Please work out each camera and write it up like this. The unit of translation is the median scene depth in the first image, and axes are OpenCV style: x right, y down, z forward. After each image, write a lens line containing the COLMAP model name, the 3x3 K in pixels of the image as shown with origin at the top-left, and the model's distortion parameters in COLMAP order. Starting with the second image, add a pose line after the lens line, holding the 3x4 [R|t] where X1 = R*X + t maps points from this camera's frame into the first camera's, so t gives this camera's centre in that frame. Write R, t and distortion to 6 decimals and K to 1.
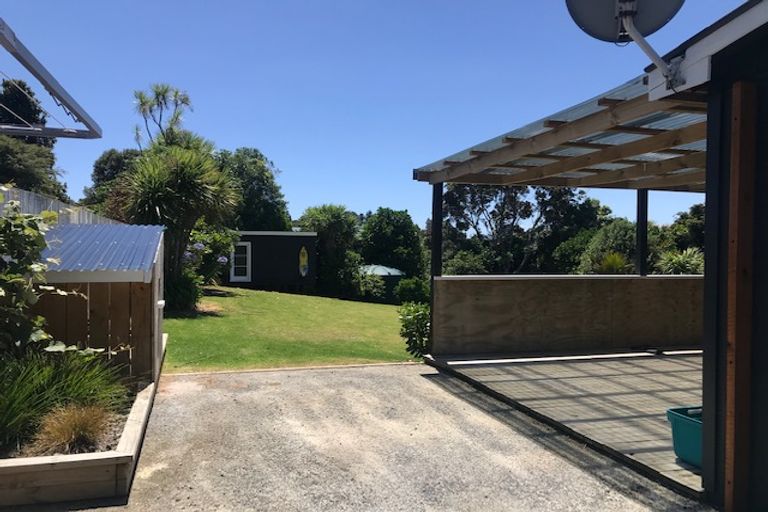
lens RADIAL K [[637.6, 0, 382.2], [0, 637.6, 257.0], [0, 0, 1]] dist [0.043291, -0.081708]
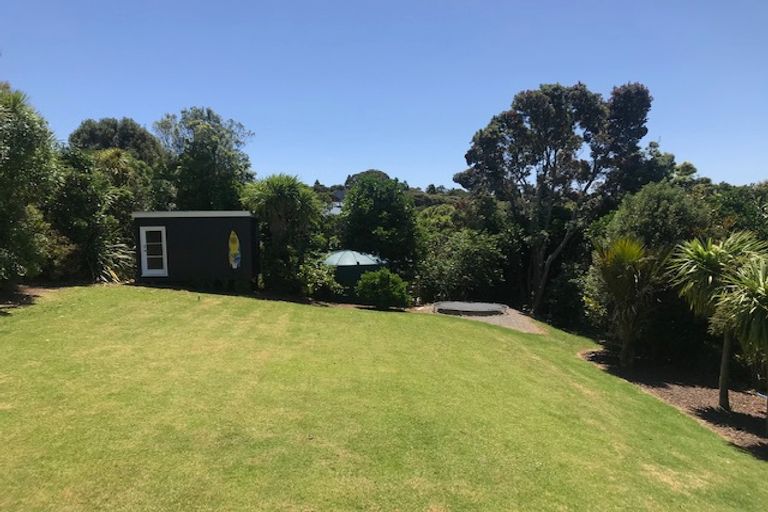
lens RADIAL K [[637.6, 0, 379.8], [0, 637.6, 259.3], [0, 0, 1]] dist [0.043291, -0.081708]
pose [[0.973497, -0.003982, -0.228665, 0.196077], [0.016297, 0.998514, 0.051993, -0.016051], [0.228119, -0.054341, 0.972116, 0.241337]]
